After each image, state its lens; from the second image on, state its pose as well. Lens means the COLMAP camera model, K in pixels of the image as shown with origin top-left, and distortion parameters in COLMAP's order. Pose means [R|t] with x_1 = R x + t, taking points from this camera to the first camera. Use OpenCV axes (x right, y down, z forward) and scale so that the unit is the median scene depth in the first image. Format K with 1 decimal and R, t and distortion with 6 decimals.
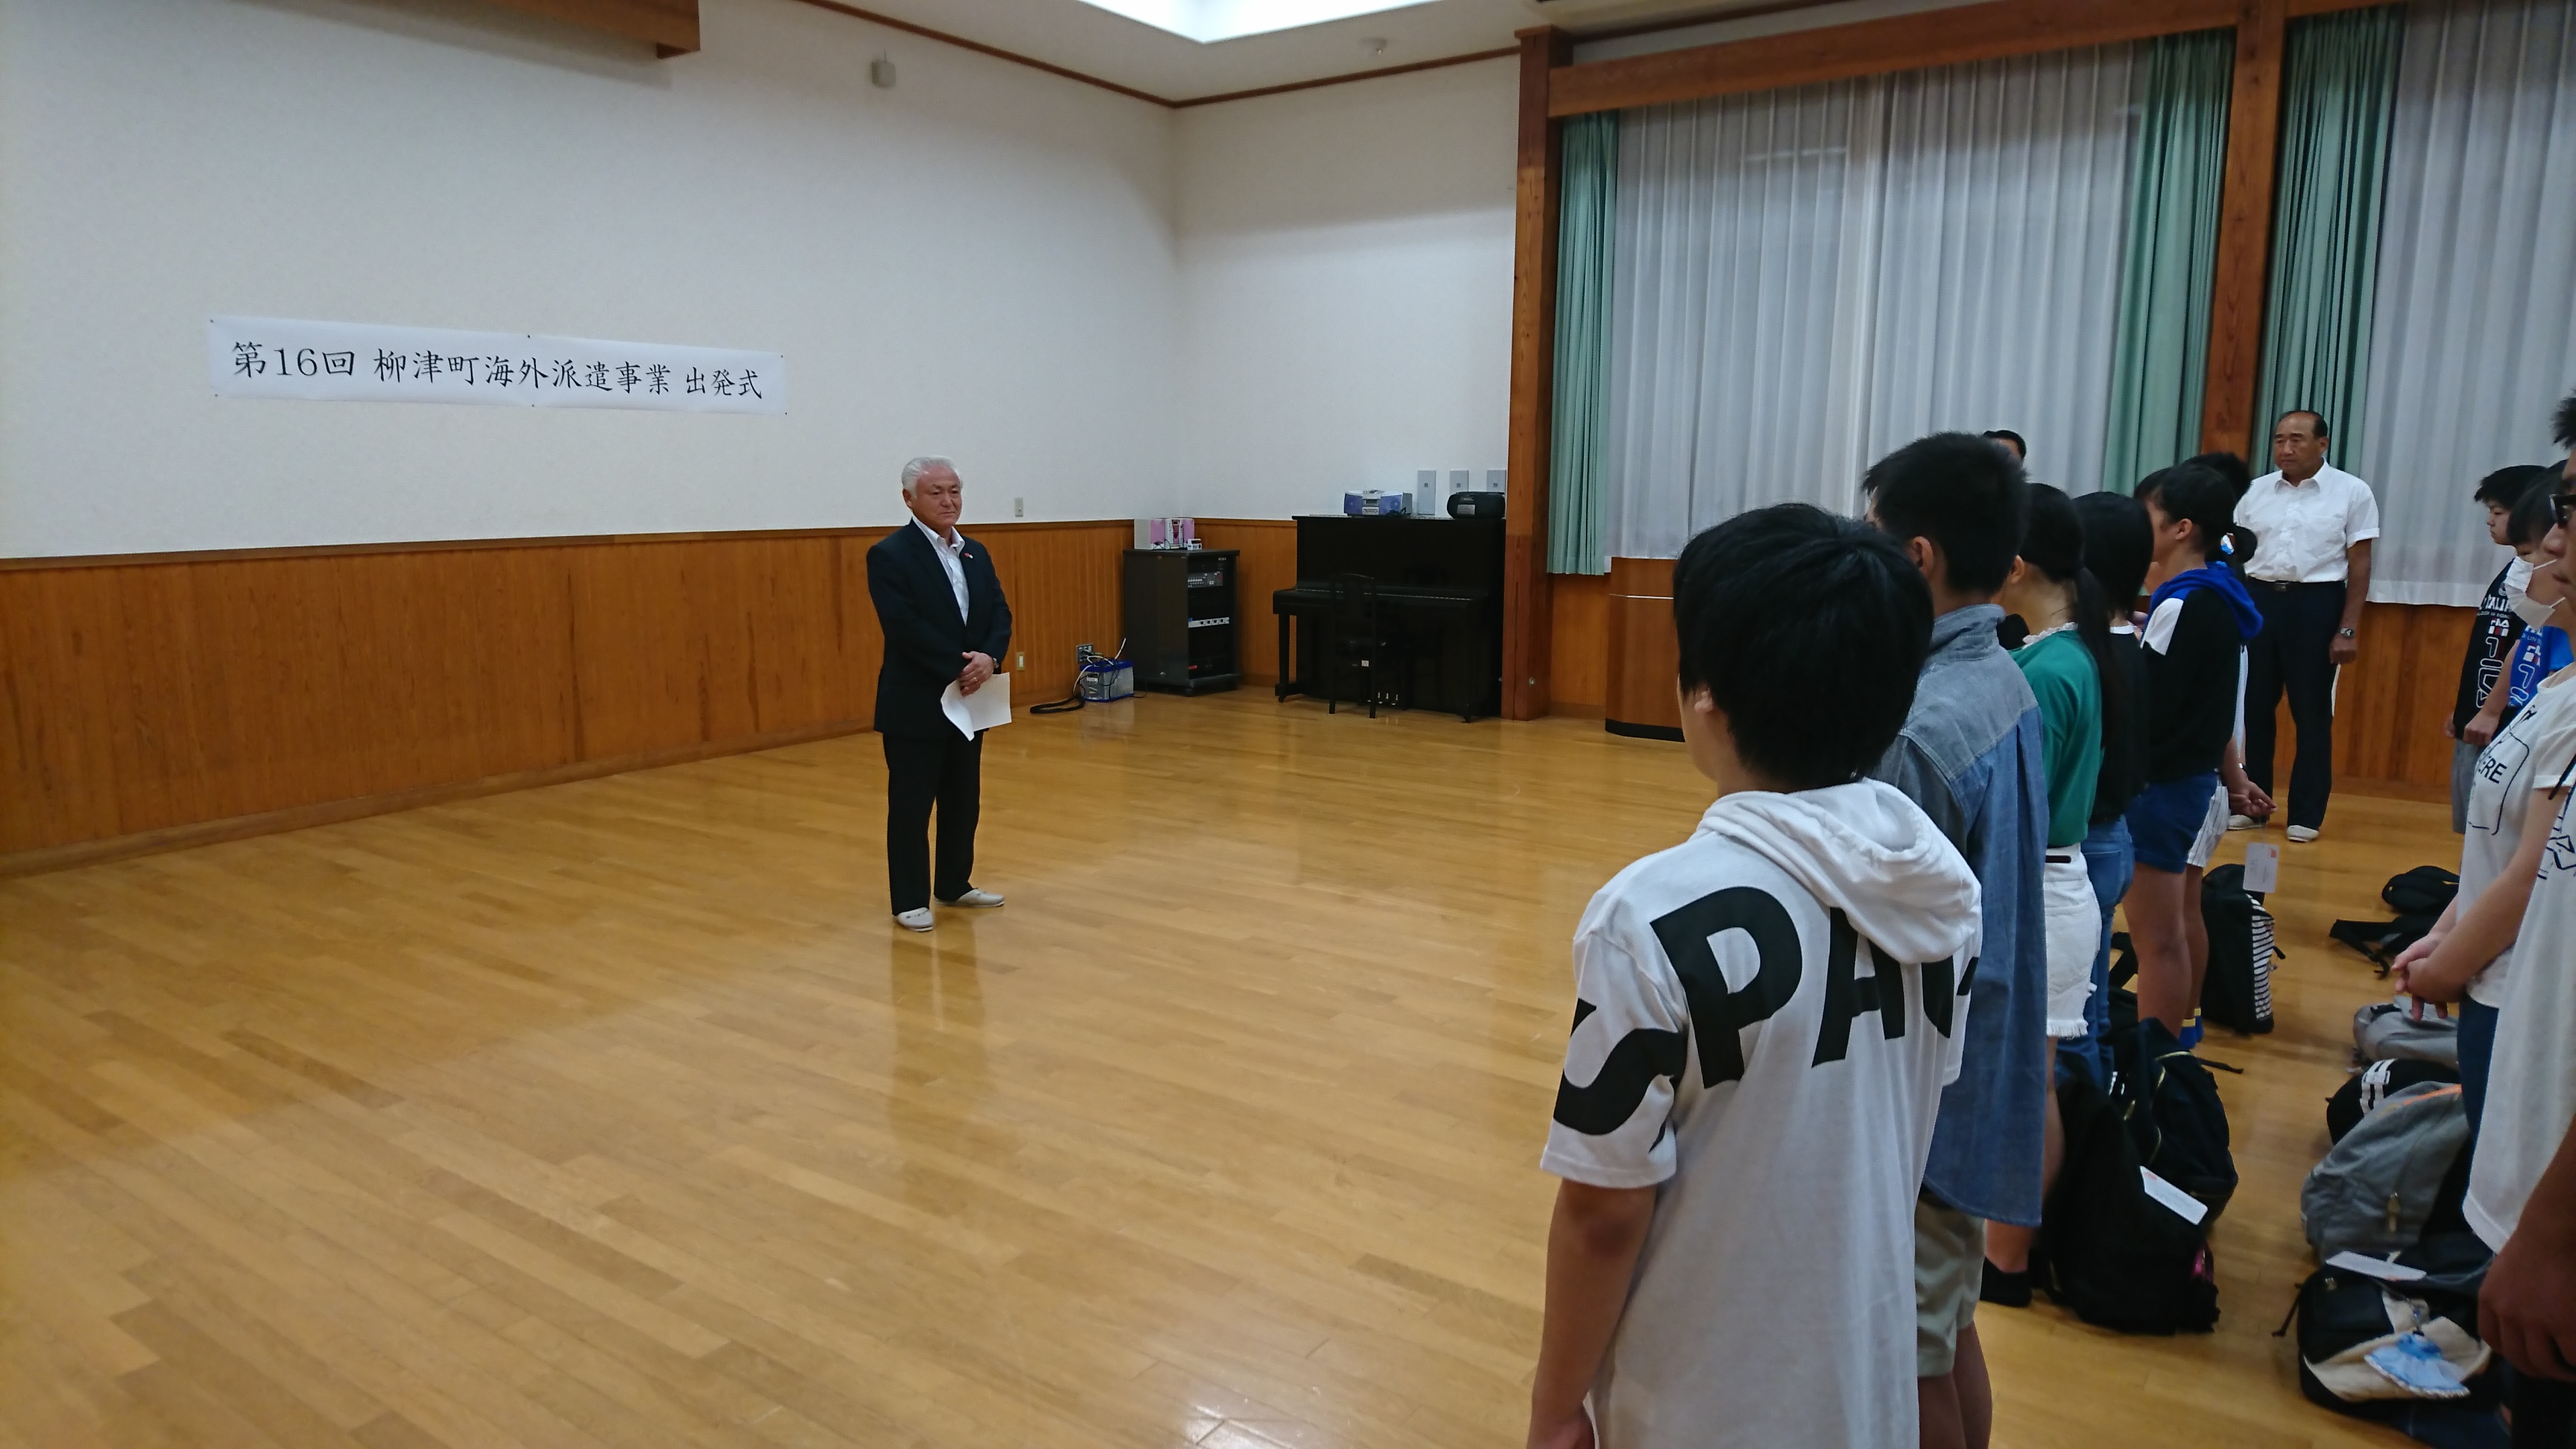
lens RADIAL K [[1555.1, 0, 1288.0], [0, 1555.1, 724.5], [0, 0, 1]] dist [0.038917, -0.041390]
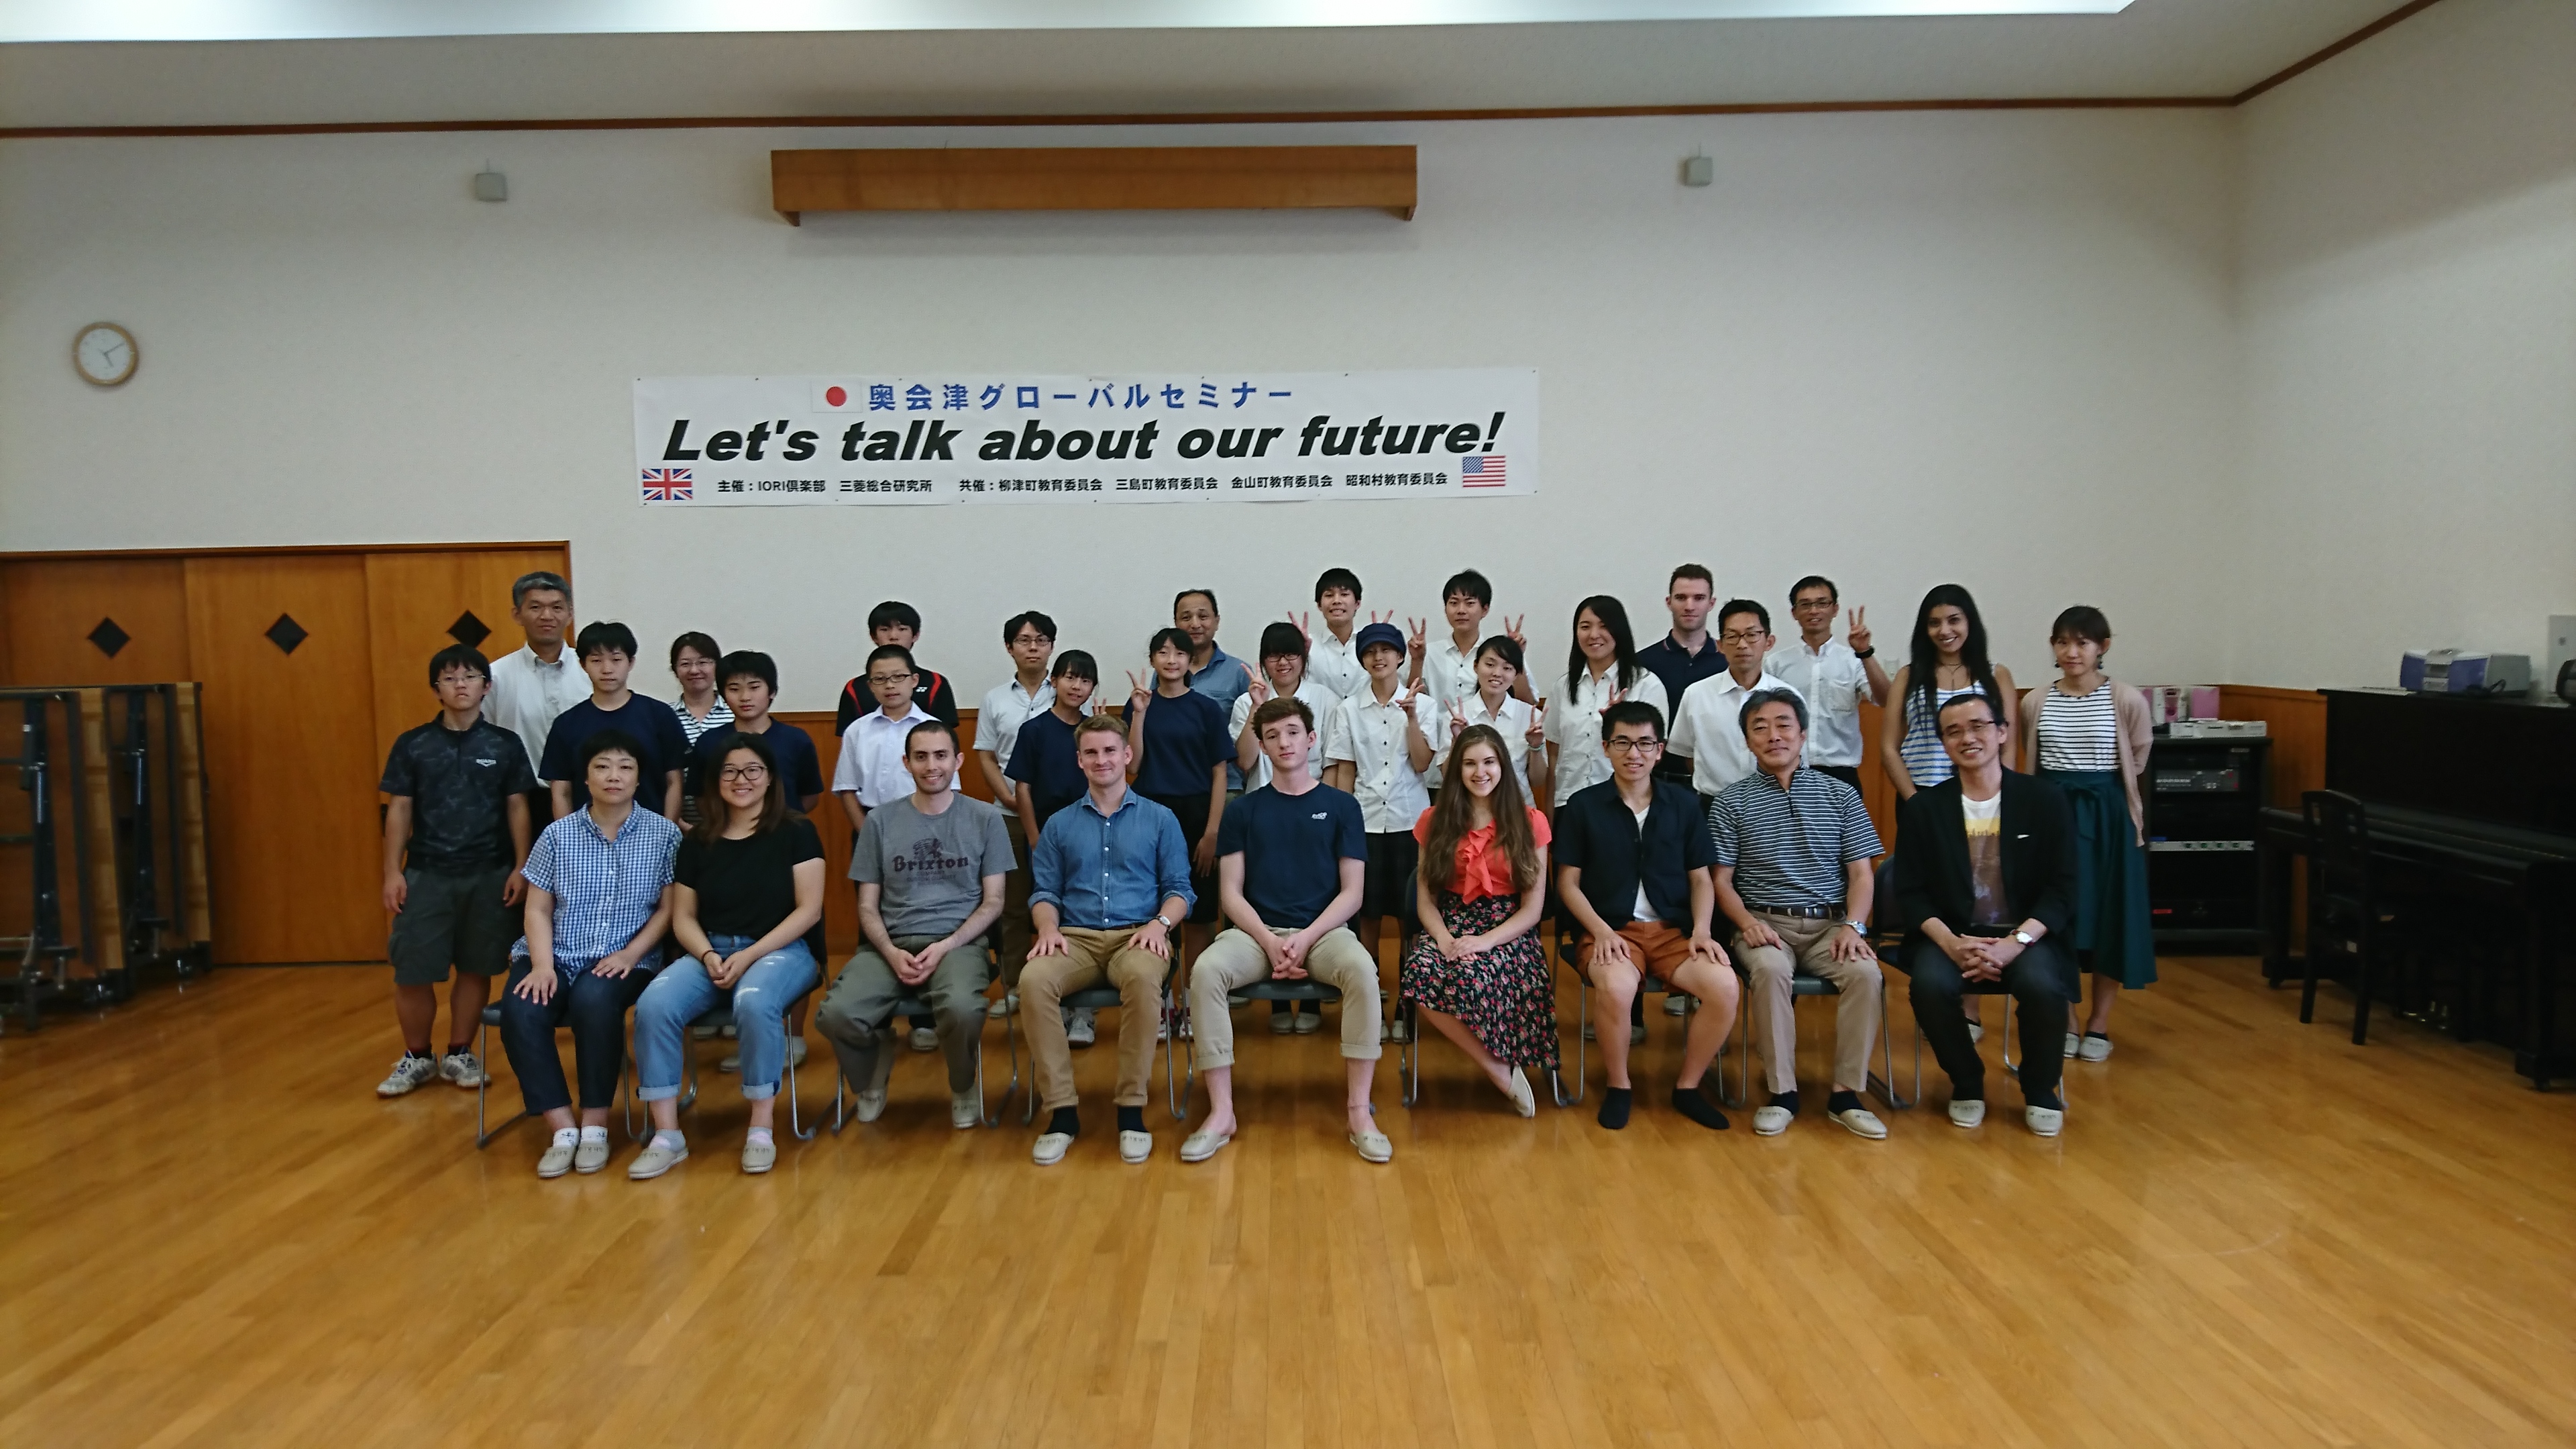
lens RADIAL K [[1555.1, 0, 1288.0], [0, 1555.1, 724.5], [0, 0, 1]] dist [0.038917, -0.041390]
pose [[0.580035, 0.040985, -0.813560, 0.543985], [-0.108820, 0.993680, -0.027525, -0.116085], [0.807290, 0.104497, 0.580829, 0.612838]]
